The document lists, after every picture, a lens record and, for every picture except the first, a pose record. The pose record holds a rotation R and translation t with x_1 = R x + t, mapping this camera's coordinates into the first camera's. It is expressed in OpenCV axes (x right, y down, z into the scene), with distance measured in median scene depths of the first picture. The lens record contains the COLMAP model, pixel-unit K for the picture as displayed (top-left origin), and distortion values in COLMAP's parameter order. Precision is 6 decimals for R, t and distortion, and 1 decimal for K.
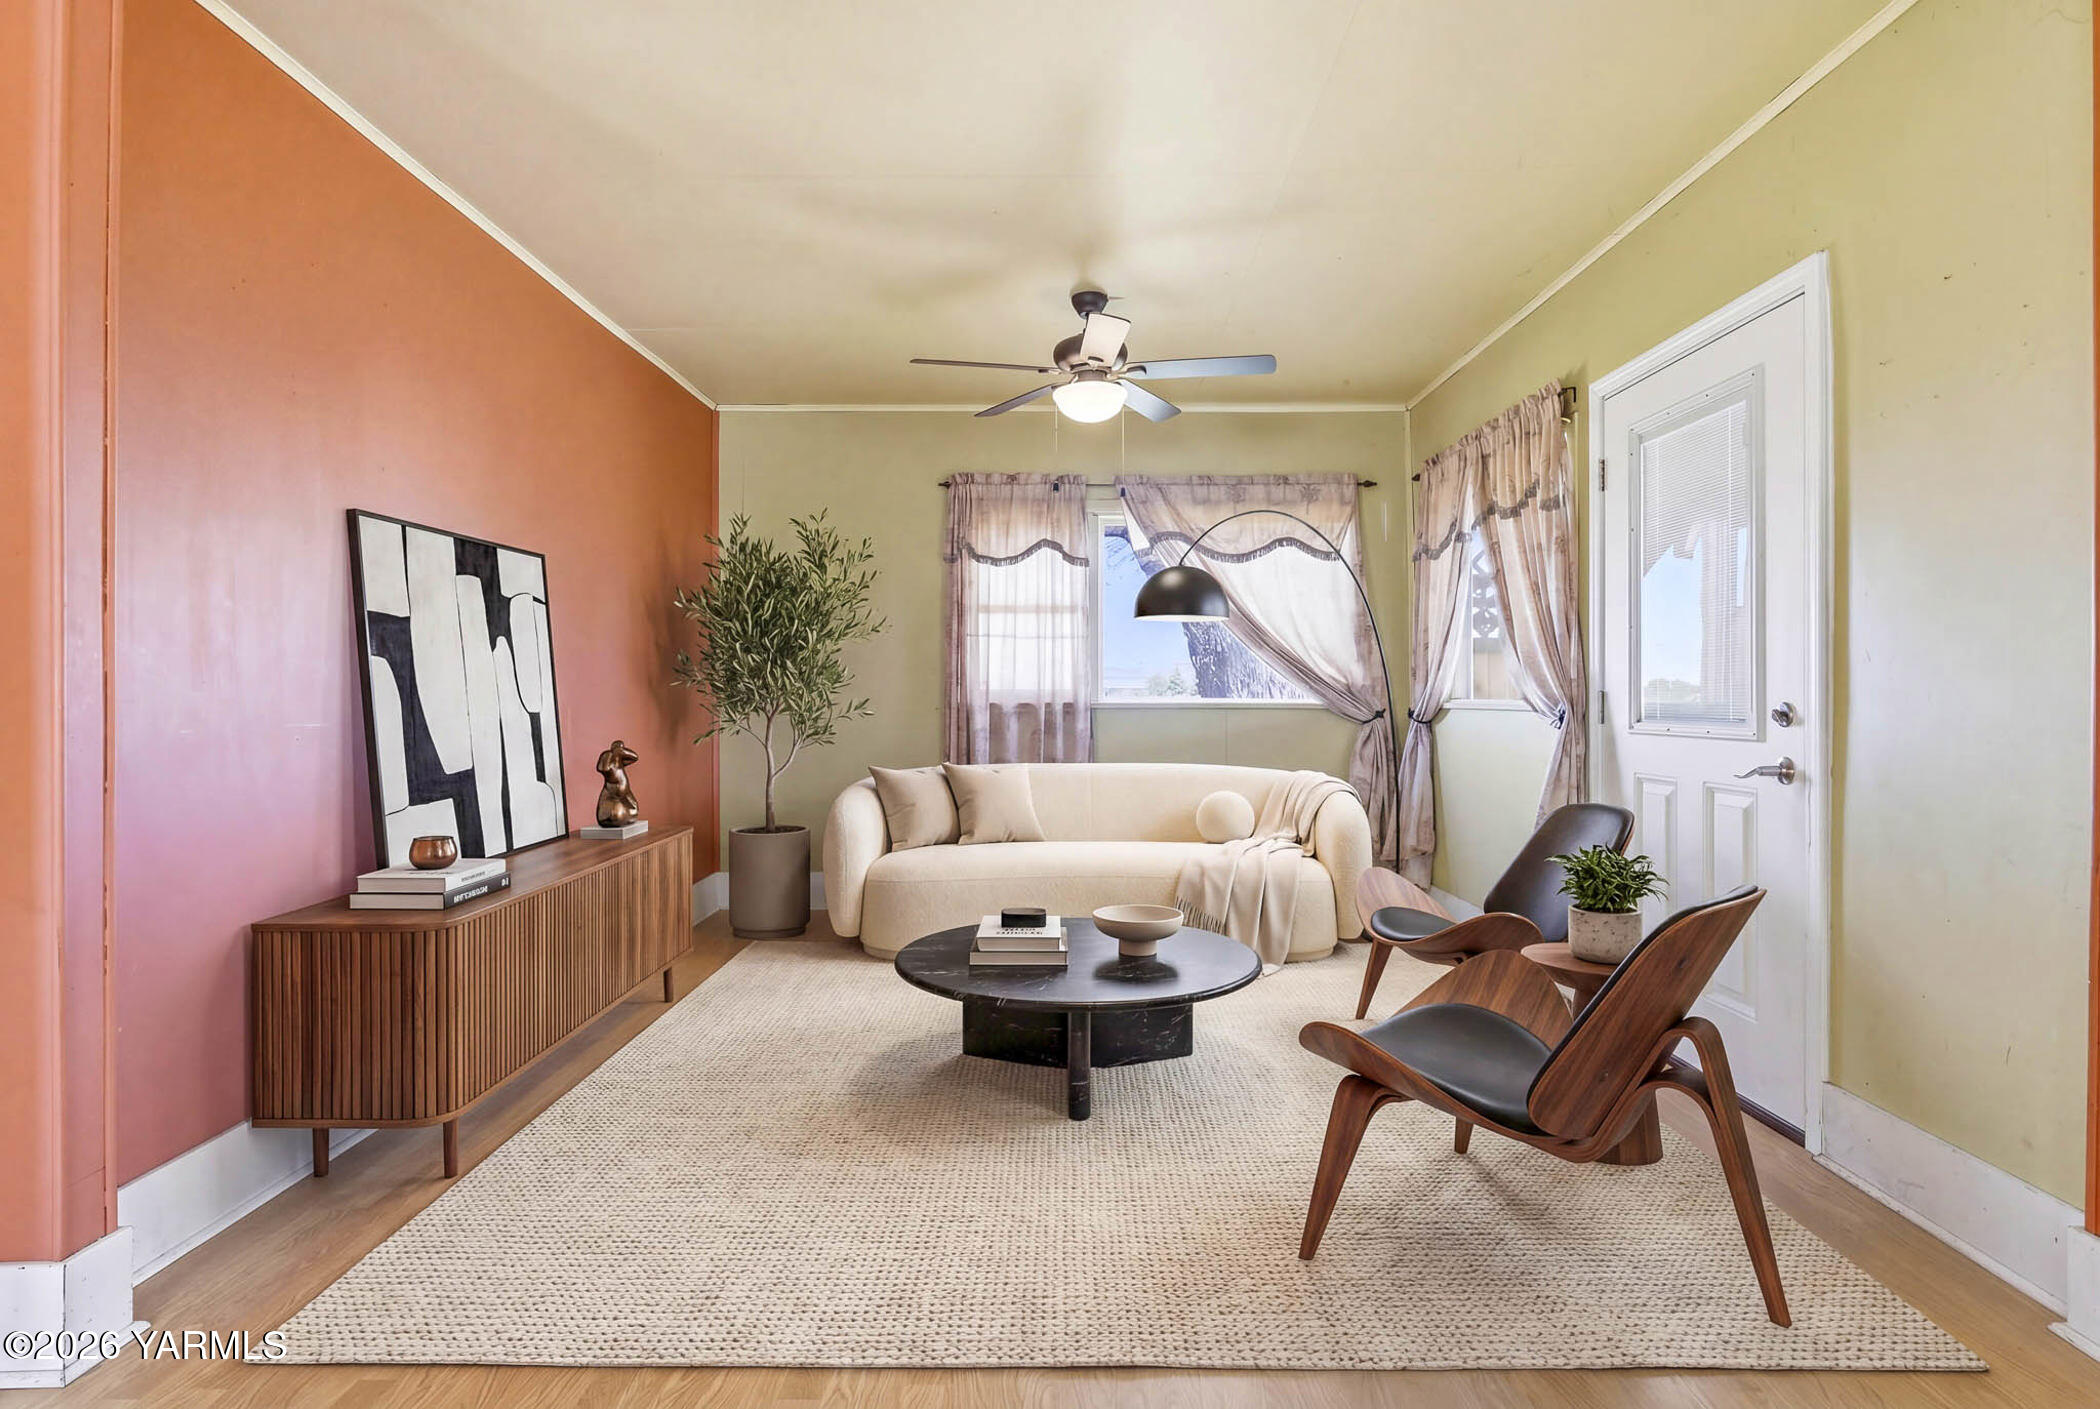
lens RADIAL K [[1035.7, 0, 1054.6], [0, 1035.7, 697.1], [0, 0, 1]] dist [-0.000428, -0.000322]
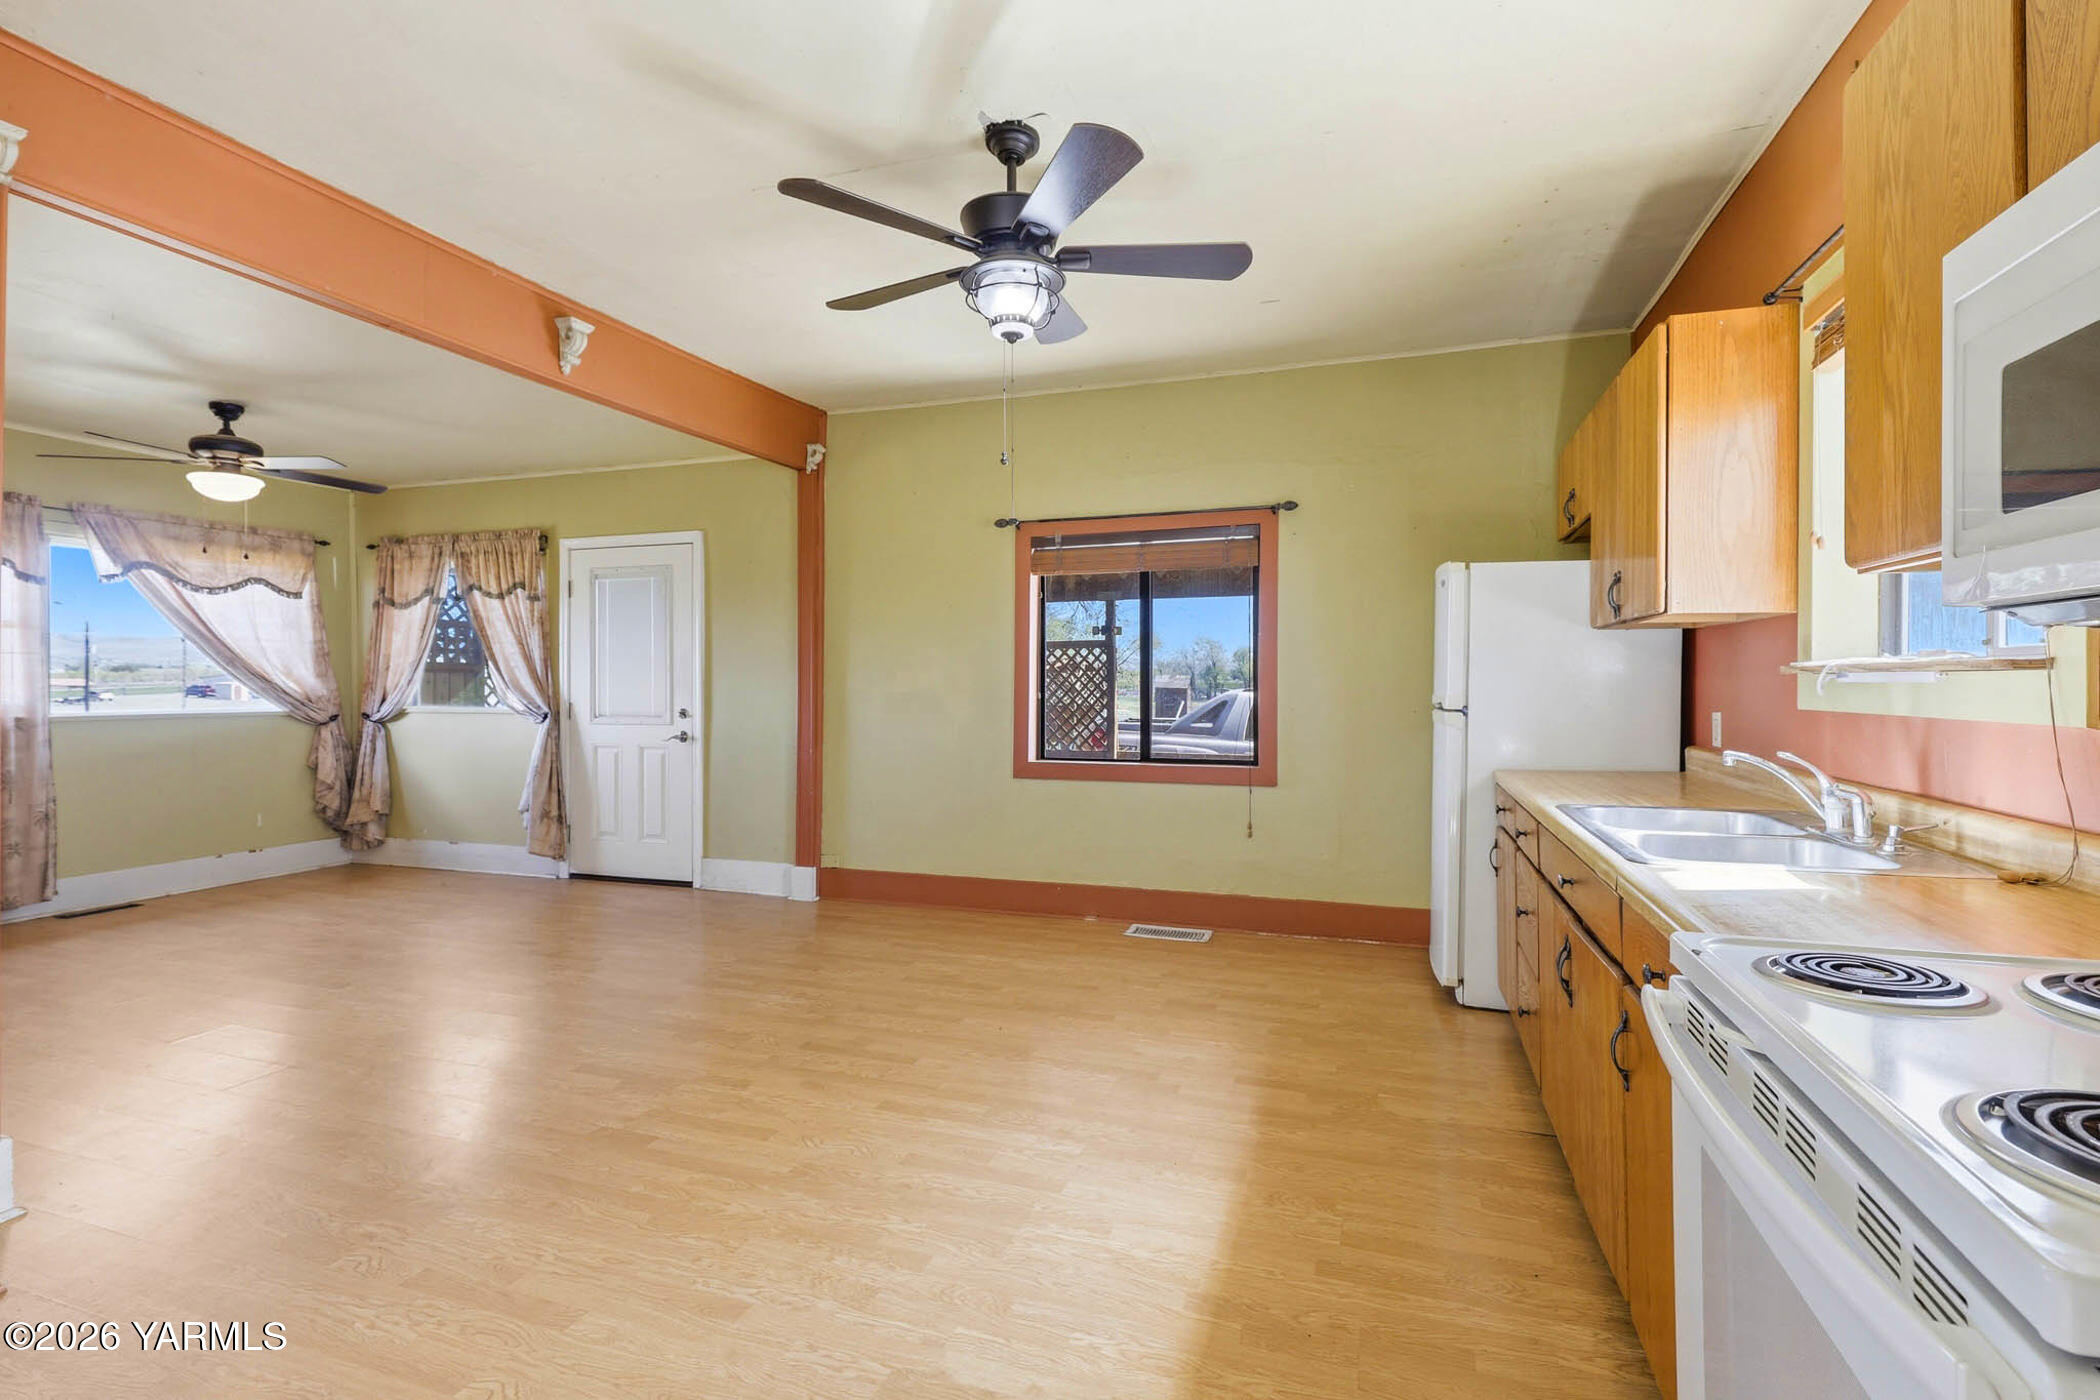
lens RADIAL K [[962.2, 0, 1051.7], [0, 962.2, 690.0], [0, 0, 1]] dist [0.003305, -0.000305]
pose [[0.306505, -0.007868, 0.951837, -0.815631], [0.003867, 0.999968, 0.007021, -0.034410], [-0.951861, 0.001529, 0.306525, -0.356874]]
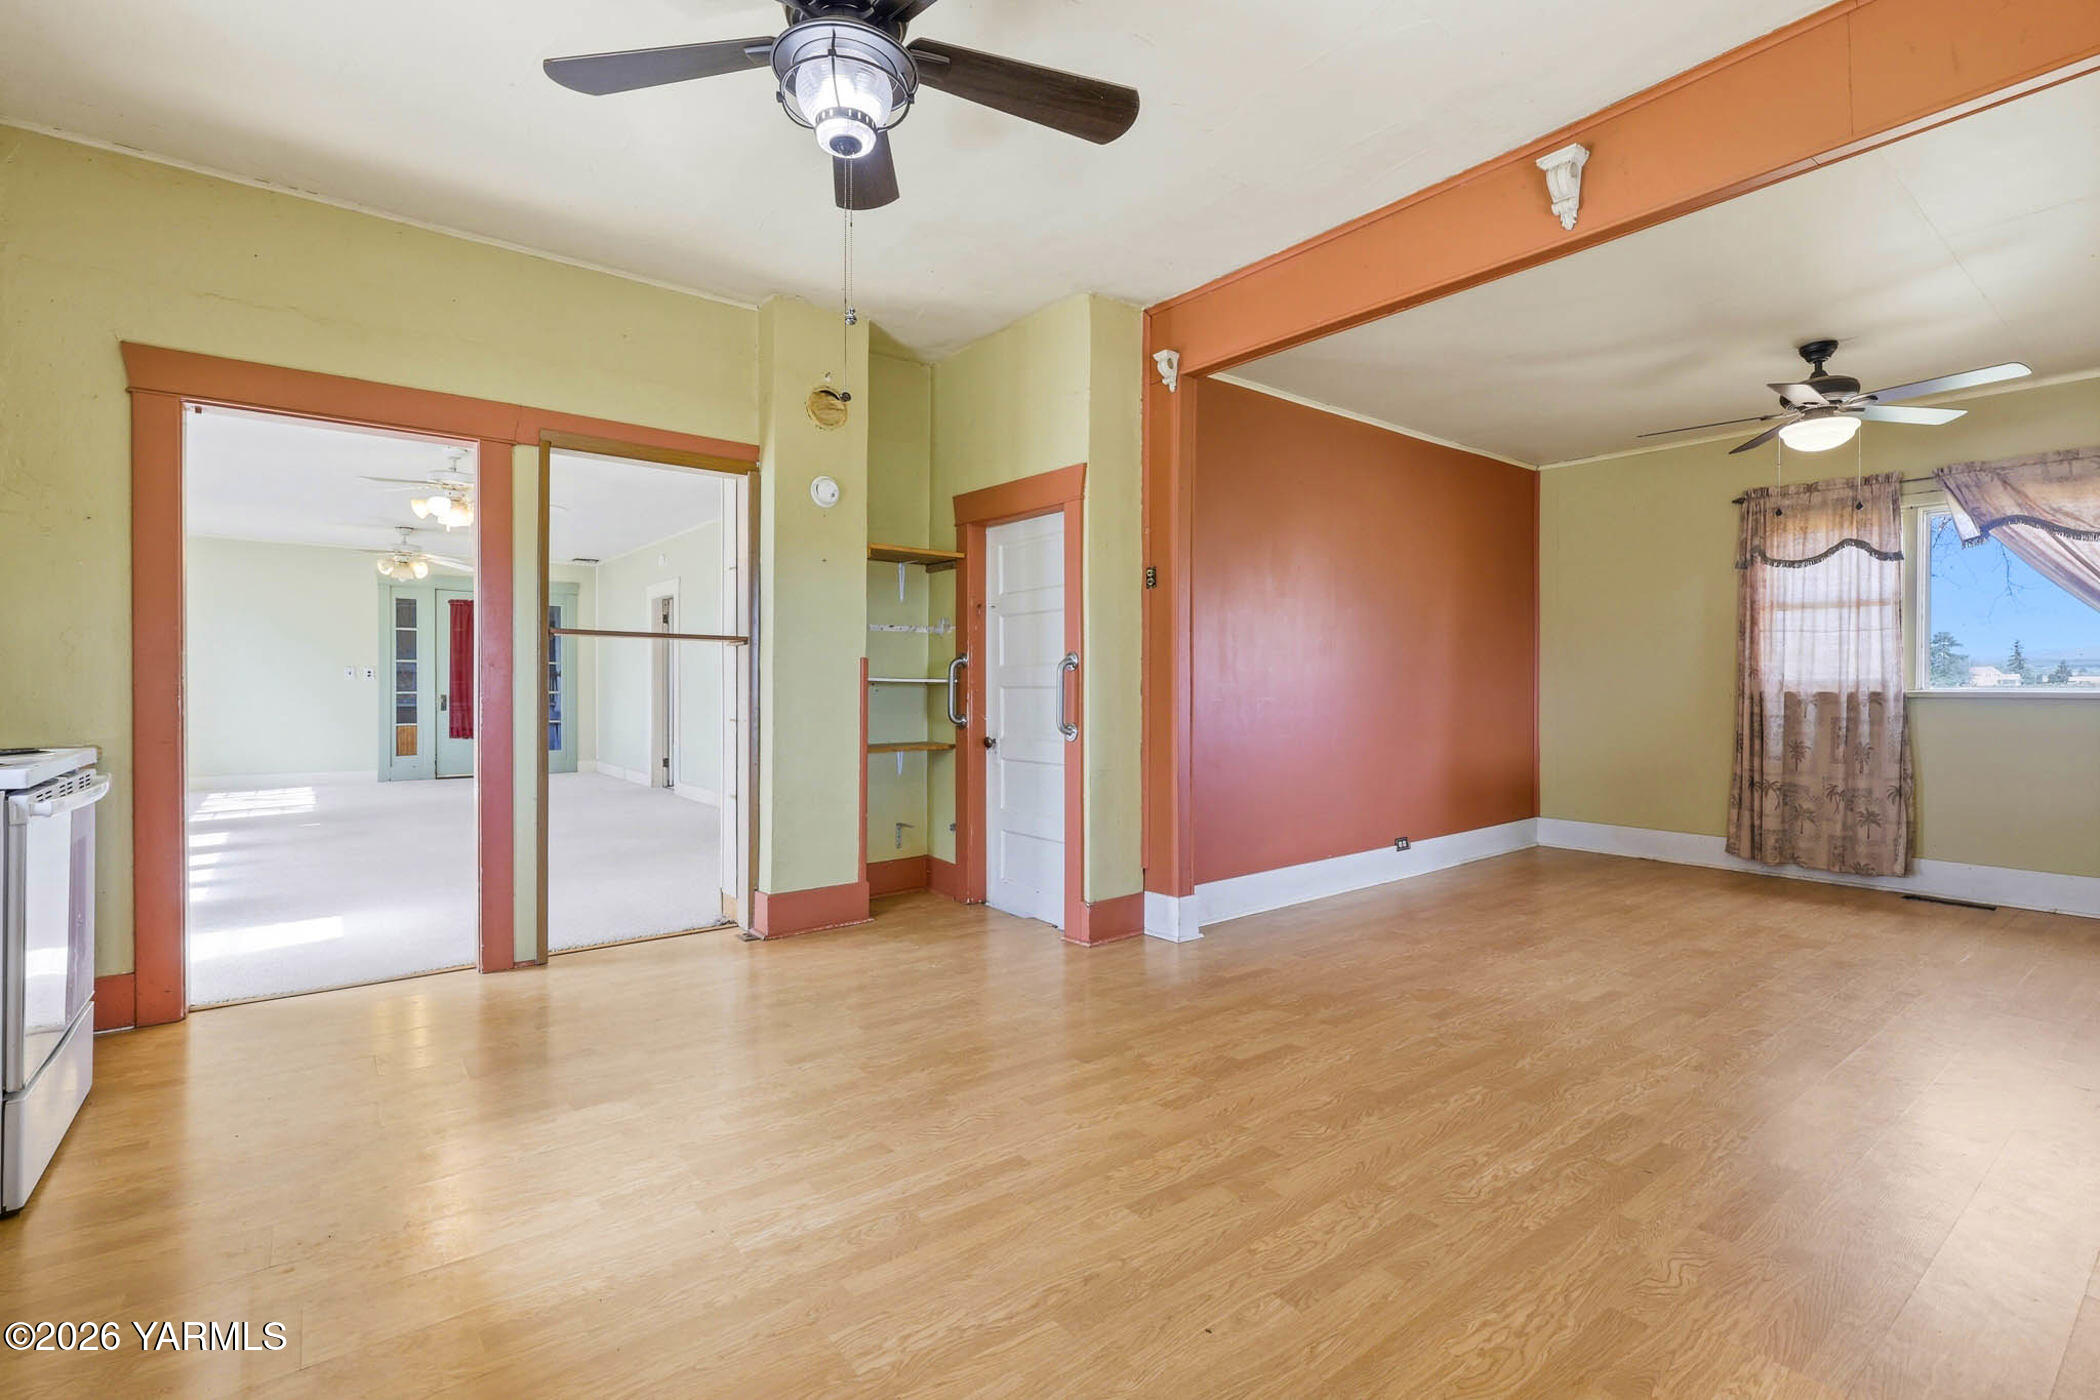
lens RADIAL K [[957.0, 0, 1062.6], [0, 957.0, 691.7], [0, 0, 1]] dist [-0.000546, -0.000393]
pose [[0.637980, 0.008287, -0.770008, 0.329871], [-0.004274, 0.999965, 0.007221, 0.002284], [0.770041, -0.001316, 0.637993, -0.355641]]
